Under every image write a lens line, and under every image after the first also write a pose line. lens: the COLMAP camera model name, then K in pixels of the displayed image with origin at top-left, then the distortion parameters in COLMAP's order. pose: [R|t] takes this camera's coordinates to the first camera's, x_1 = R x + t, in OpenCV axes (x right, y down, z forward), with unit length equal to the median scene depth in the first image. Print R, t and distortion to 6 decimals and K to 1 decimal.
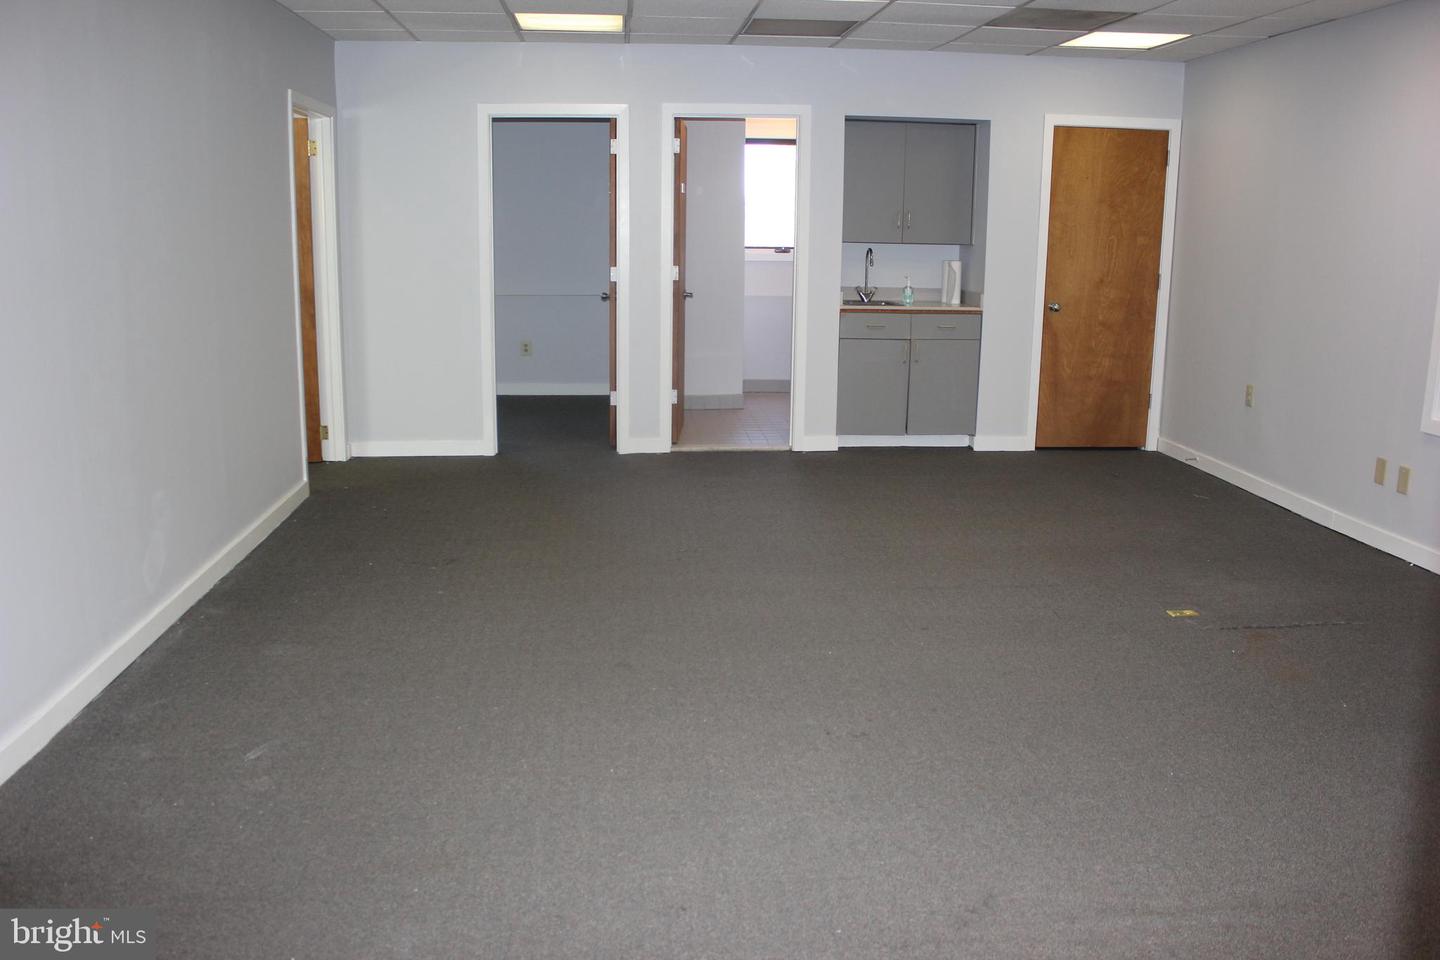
lens RADIAL K [[1195.5, 0, 720.0], [0, 1195.5, 480.0], [0, 0, 1]] dist [-0.156432, 0.136205]
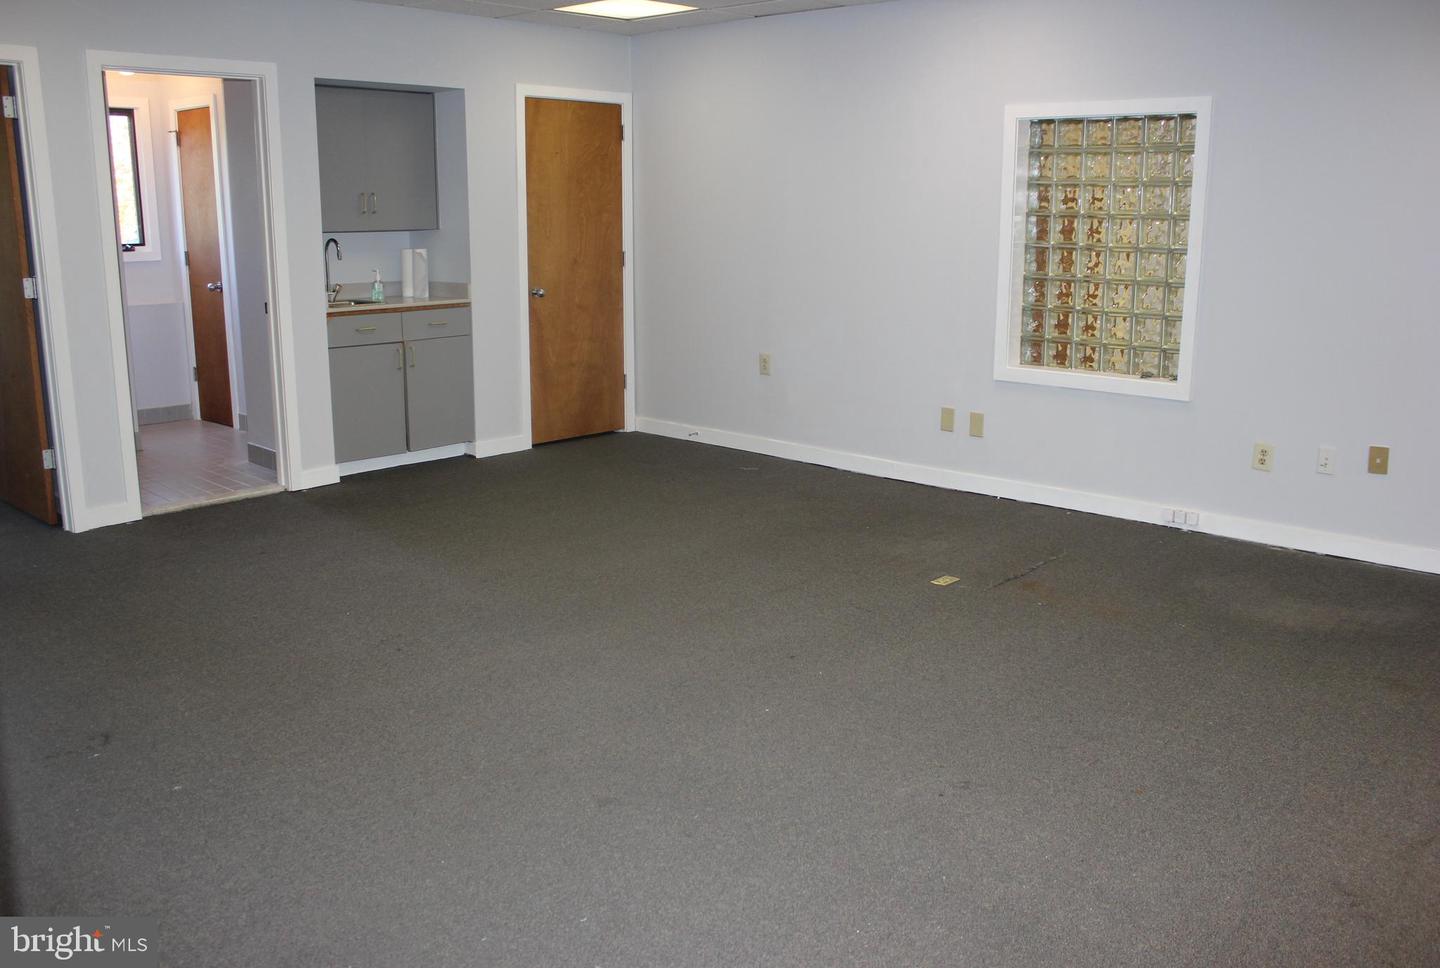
lens RADIAL K [[1229.8, 0, 720.0], [0, 1229.8, 484.0], [0, 0, 1]] dist [-0.147869, 0.138993]
pose [[0.736245, -0.156969, 0.658259, -0.267615], [0.146672, 0.986618, 0.071222, -0.045375], [-0.660629, 0.044111, 0.749415, 0.190095]]
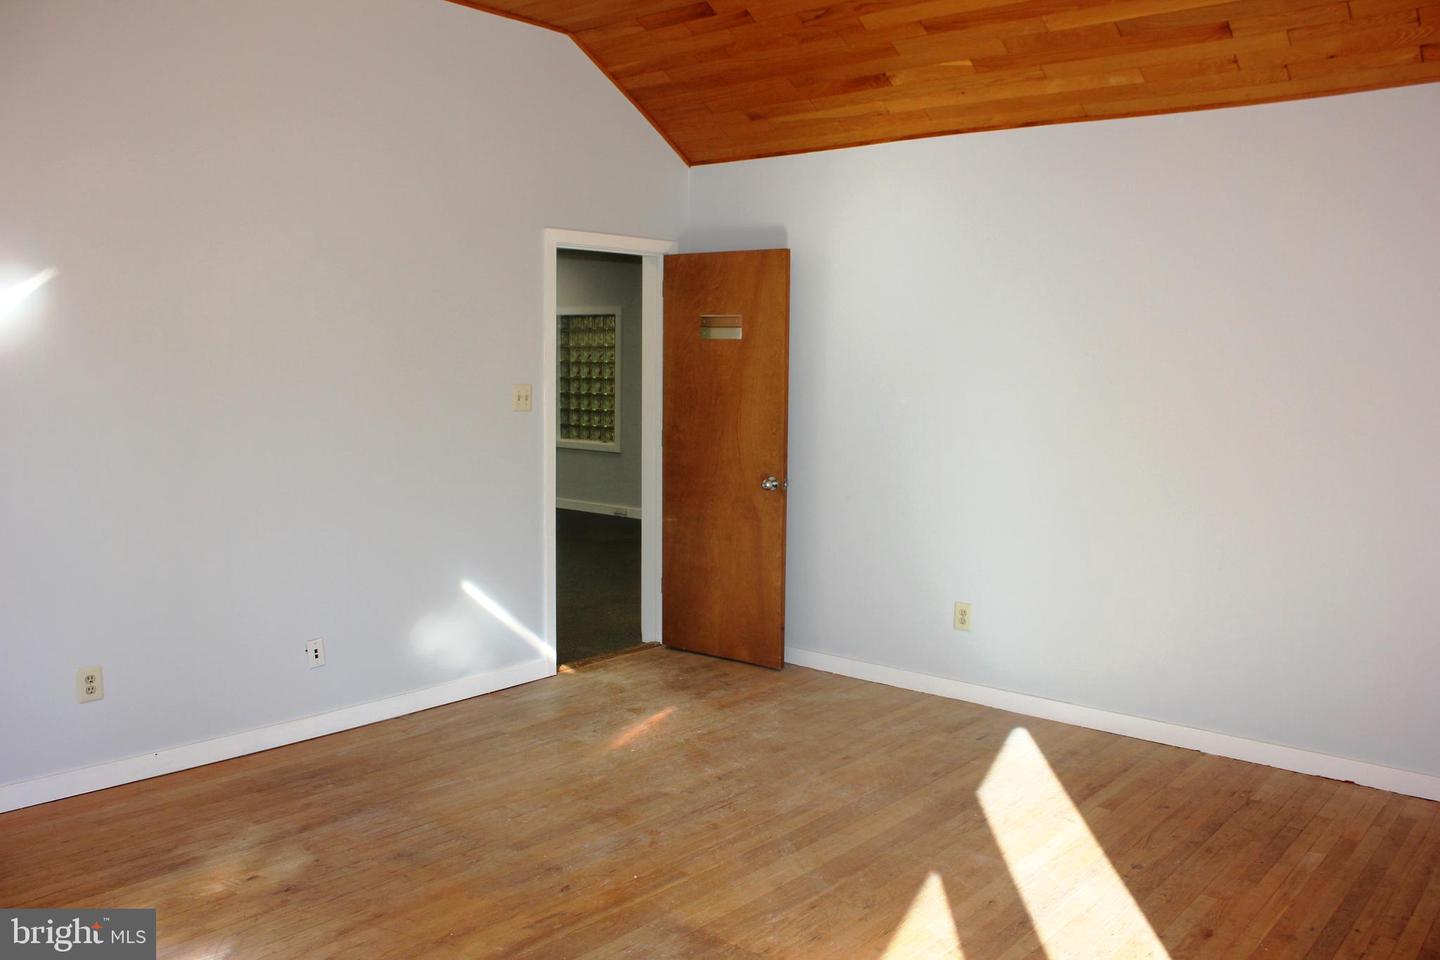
lens RADIAL K [[1220.0, 0, 720.0], [0, 1220.0, 480.0], [0, 0, 1]] dist [-0.157961, 0.148993]
pose [[0.704297, -0.071387, 0.706307, -0.551485], [0.149125, 0.987609, -0.048882, 0.125305], [-0.694066, 0.139755, 0.706216, -0.595882]]
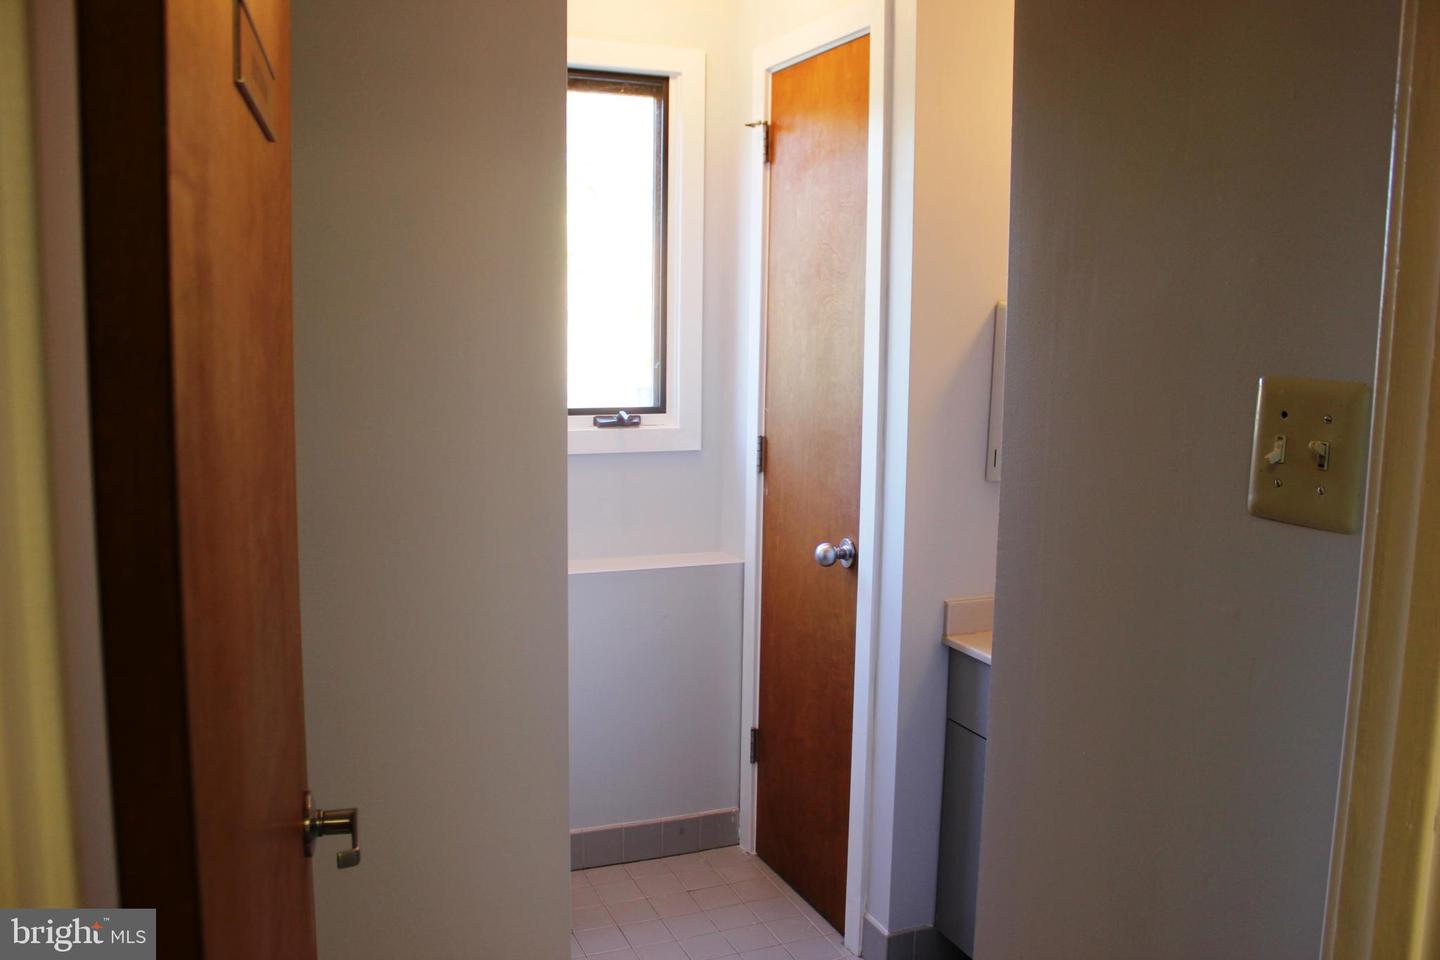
lens RADIAL K [[1220.0, 0, 720.0], [0, 1220.0, 480.0], [0, 0, 1]] dist [-0.157961, 0.148993]
pose [[0.949864, -0.036147, 0.310568, -0.031276], [0.060759, 0.995699, -0.069939, -0.197795], [-0.306704, 0.085302, 0.947975, 0.892628]]
